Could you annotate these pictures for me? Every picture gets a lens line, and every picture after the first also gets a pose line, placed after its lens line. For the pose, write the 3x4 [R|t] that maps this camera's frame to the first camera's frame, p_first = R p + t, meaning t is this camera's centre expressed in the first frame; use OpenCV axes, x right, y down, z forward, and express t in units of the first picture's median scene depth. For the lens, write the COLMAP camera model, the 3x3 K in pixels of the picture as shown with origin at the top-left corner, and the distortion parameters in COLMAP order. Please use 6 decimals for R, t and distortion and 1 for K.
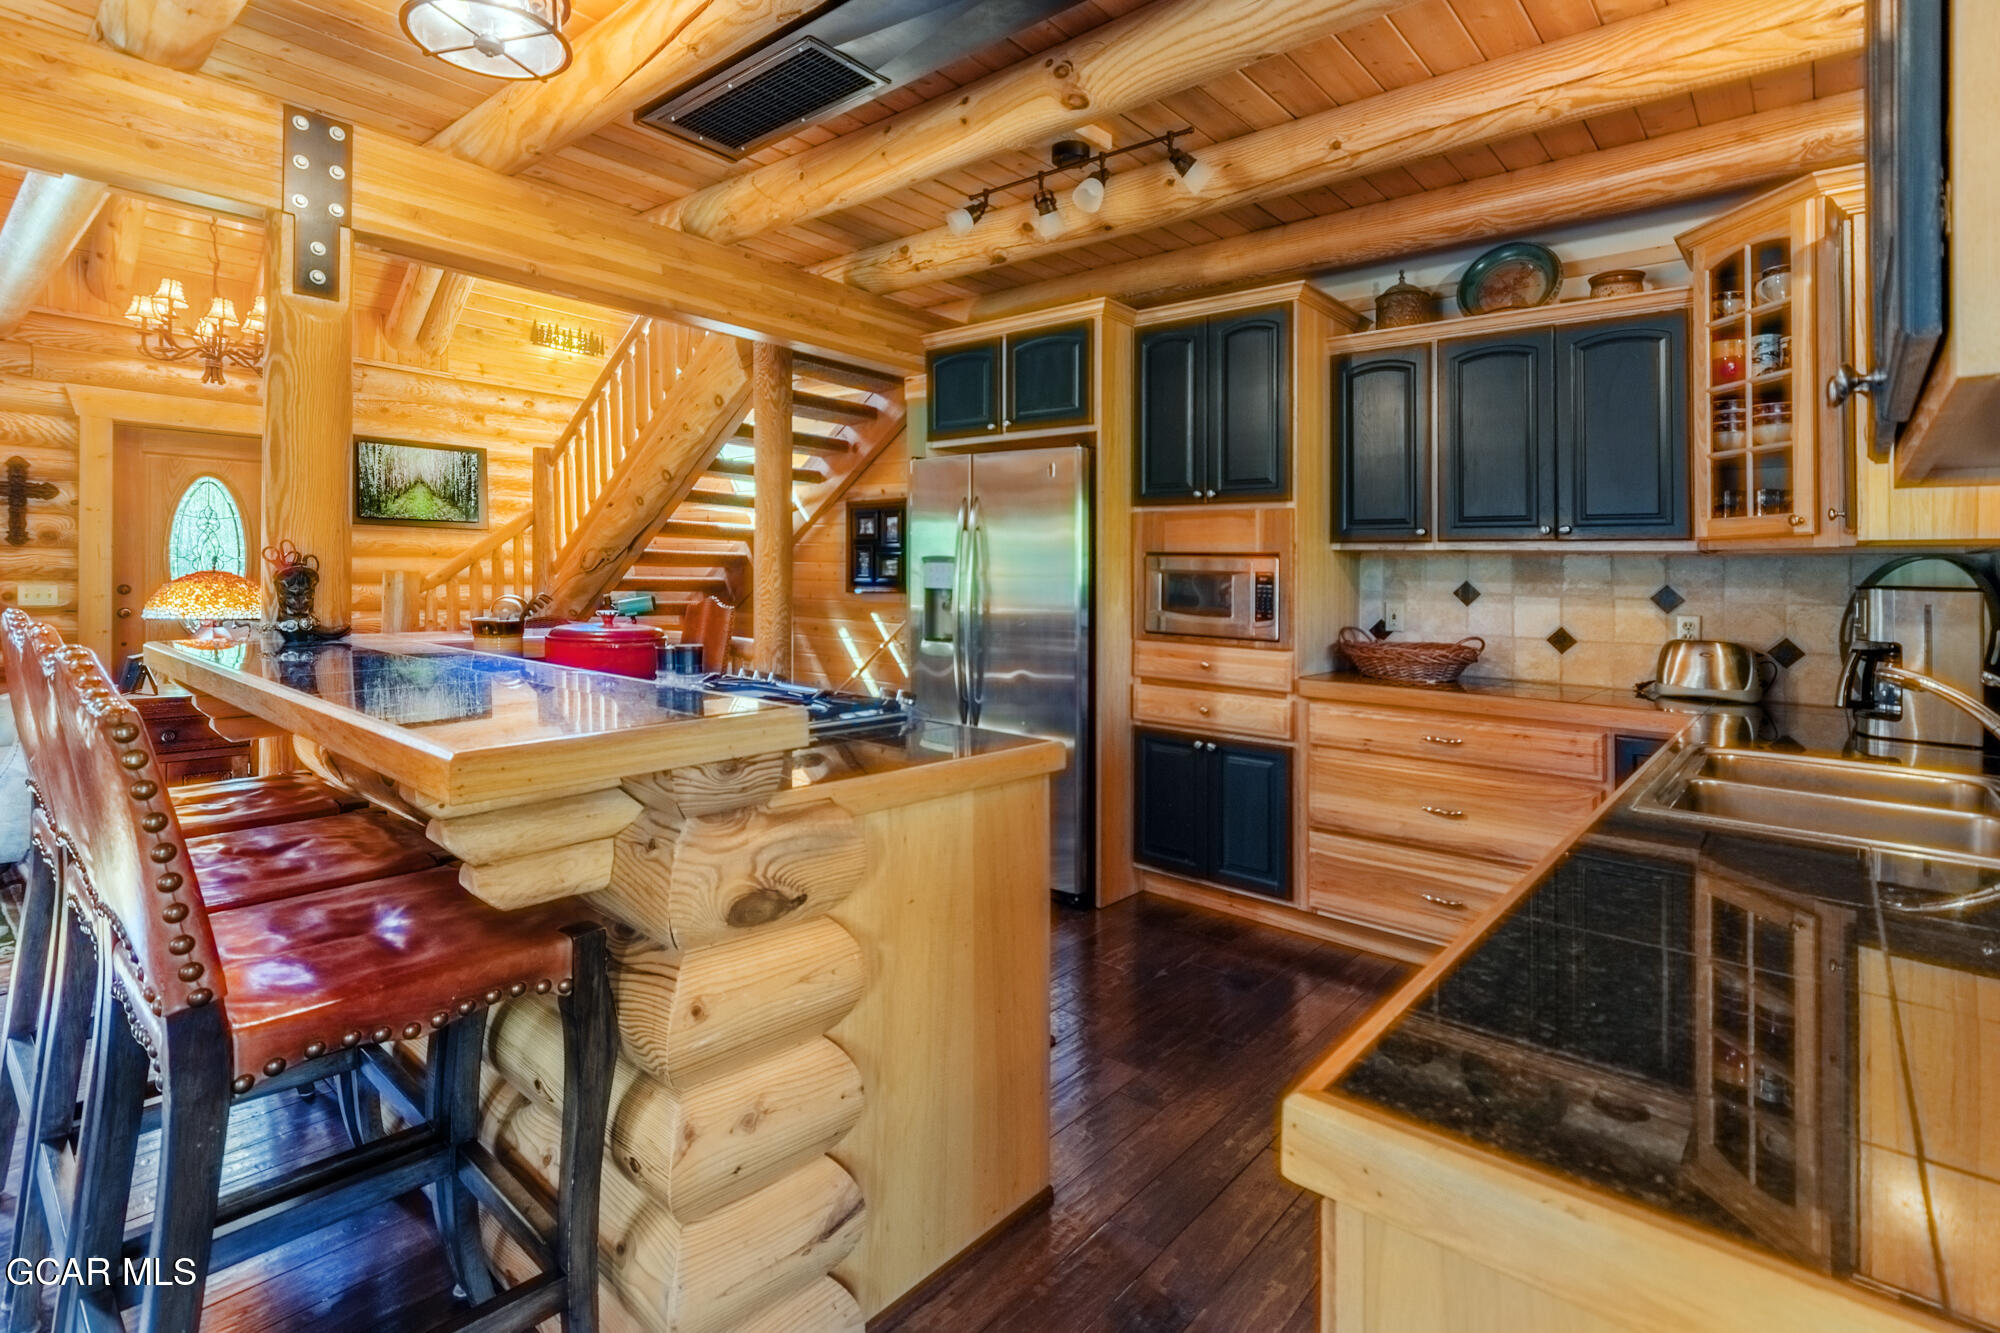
lens RADIAL K [[968.3, 0, 1000.5], [0, 968.3, 568.4], [0, 0, 1]] dist [0.000364, -0.000767]
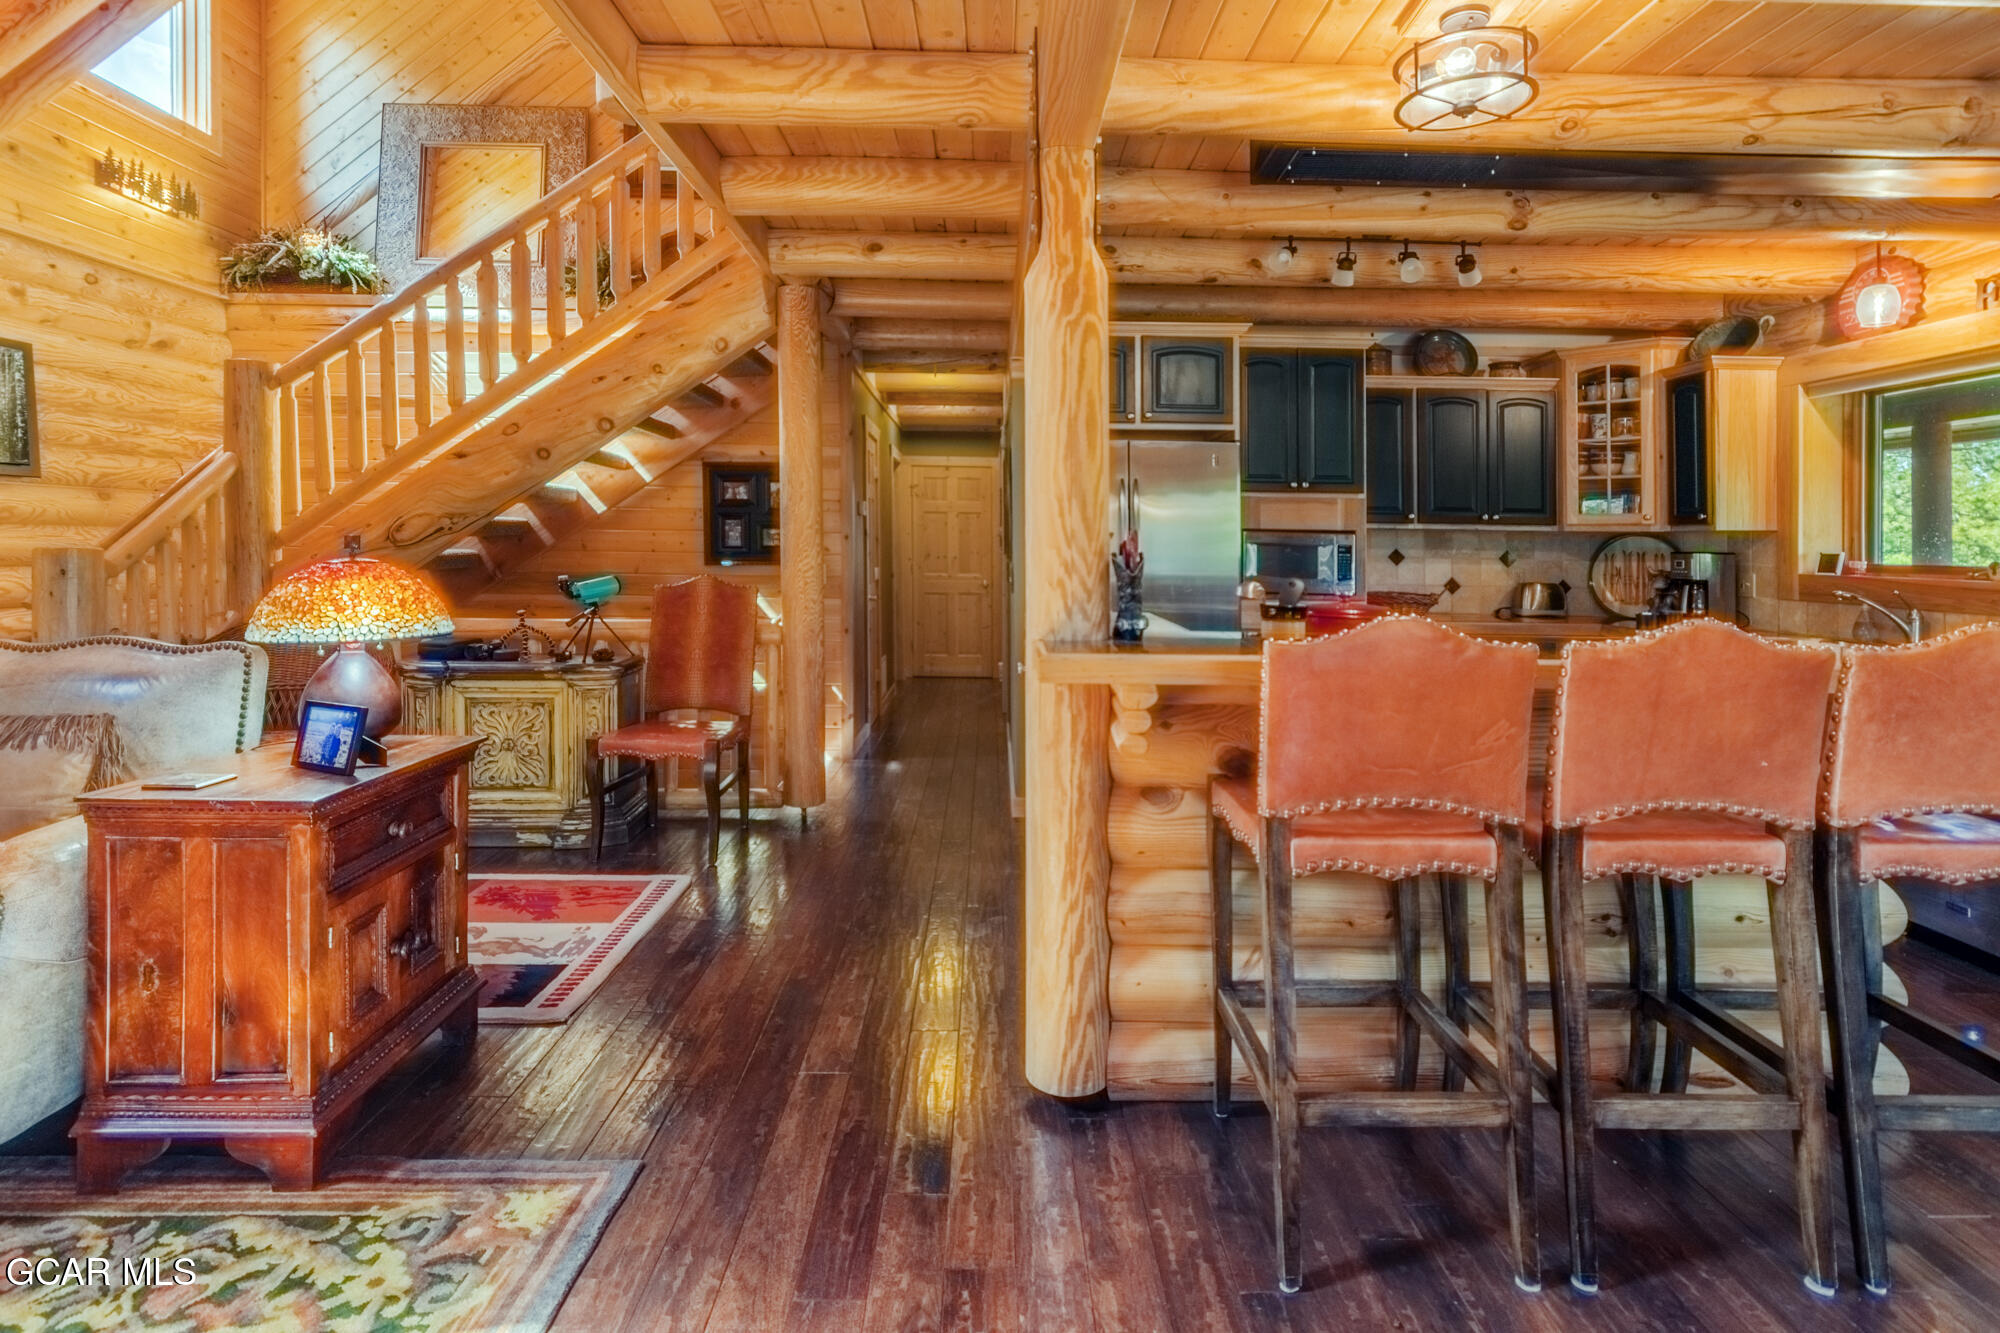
lens RADIAL K [[975.1, 0, 1005.5], [0, 975.1, 537.8], [0, 0, 1]] dist [-0.001792, -0.000606]
pose [[0.752058, -0.006824, 0.659061, -0.962634], [-0.002646, 0.999907, 0.013373, -0.022264], [-0.659091, -0.011802, 0.751970, 0.269753]]
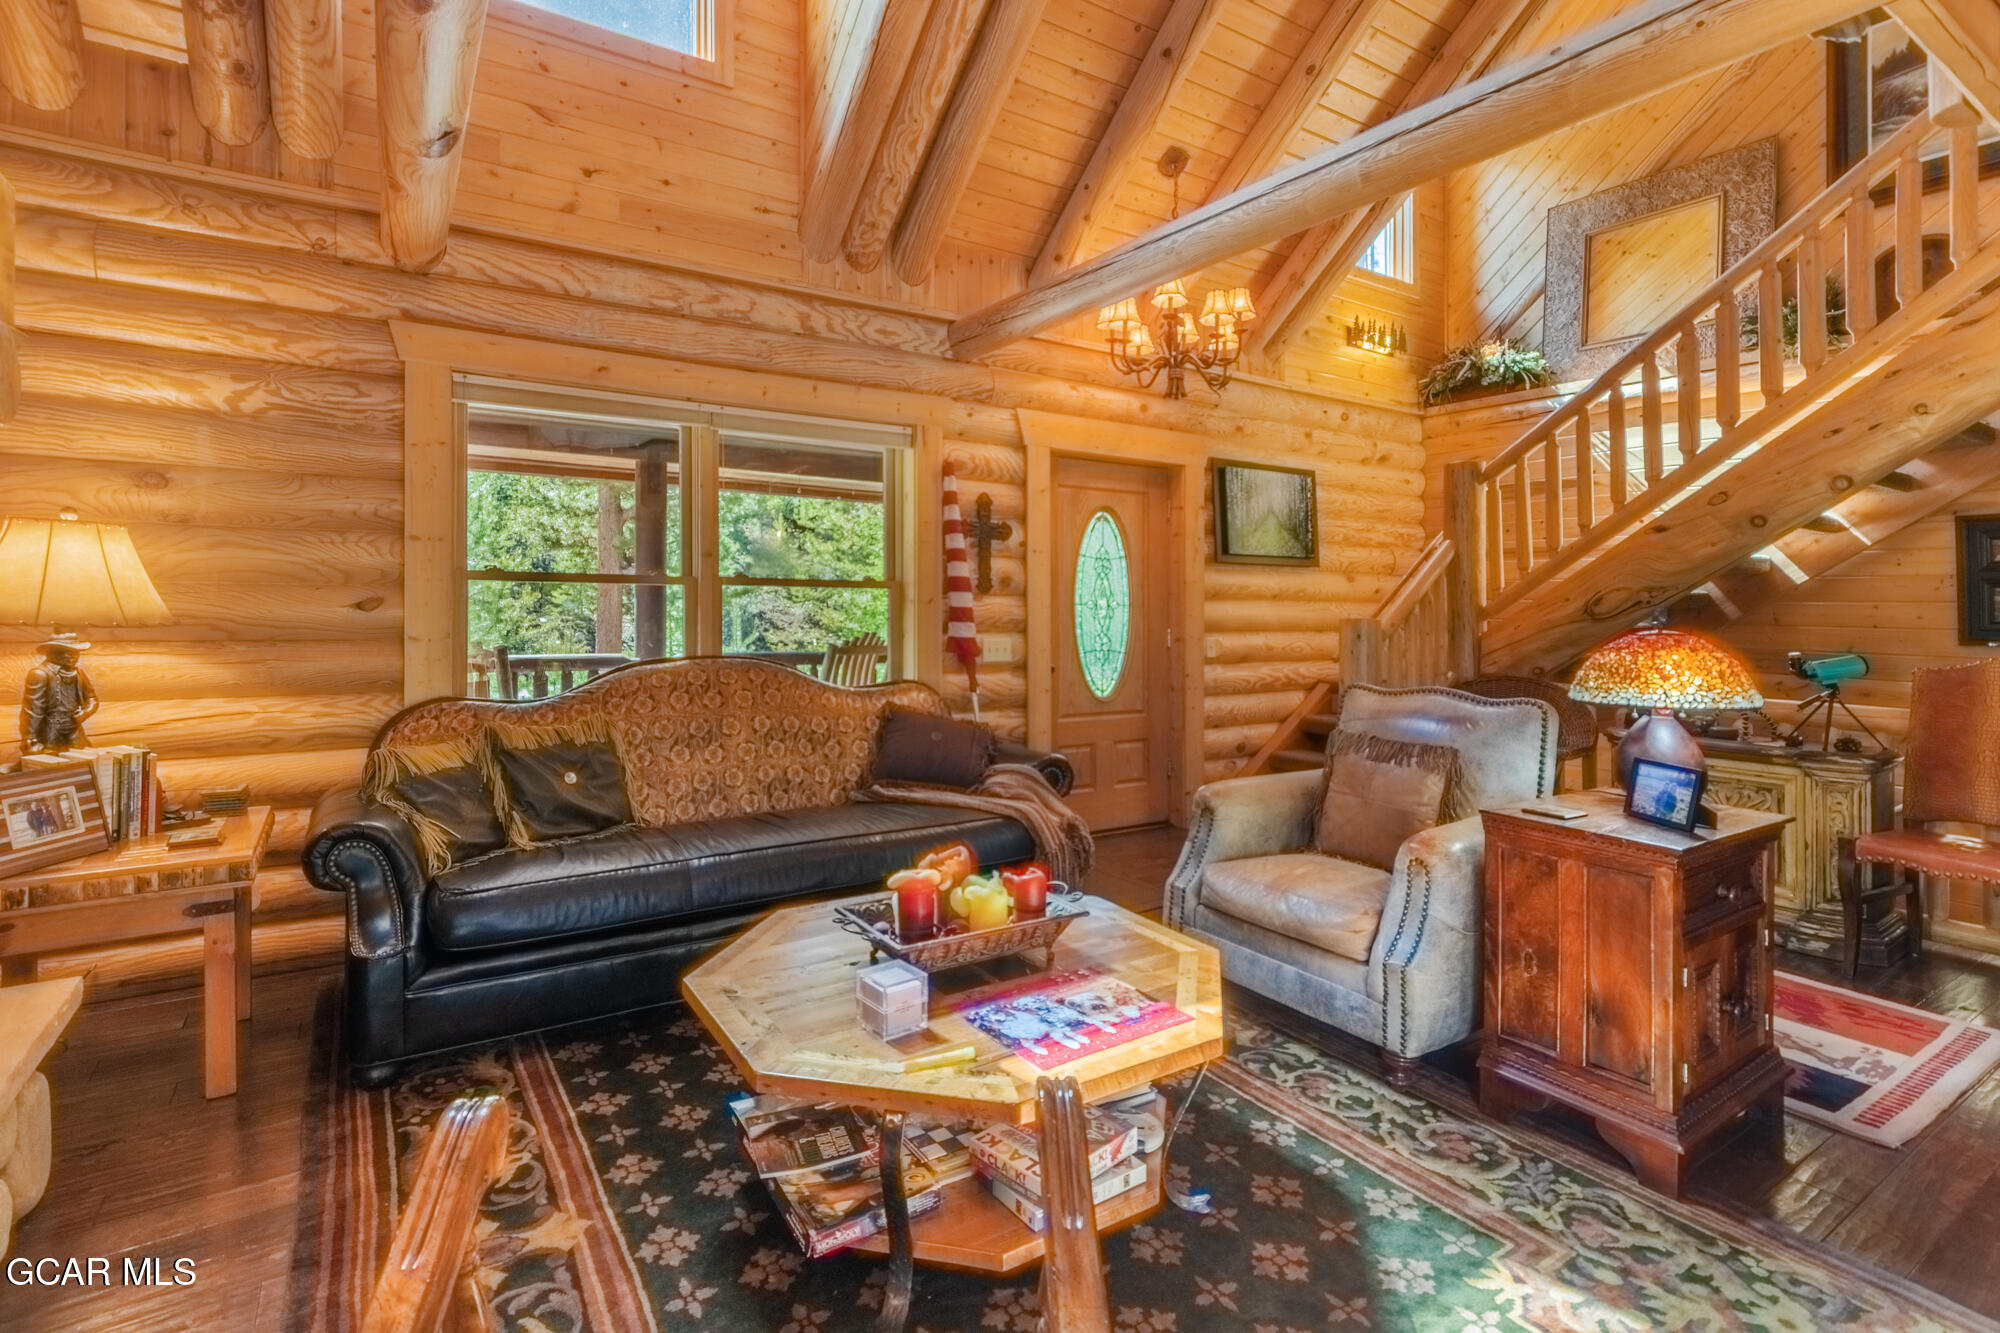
lens RADIAL K [[961.3, 0, 1006.6], [0, 961.3, 603.4], [0, 0, 1]] dist [-0.003562, -0.000199]
pose [[0.959423, -0.008695, -0.281838, -1.122572], [0.009796, 0.999949, 0.002498, -0.025181], [0.281802, -0.005158, 0.959459, 0.244994]]
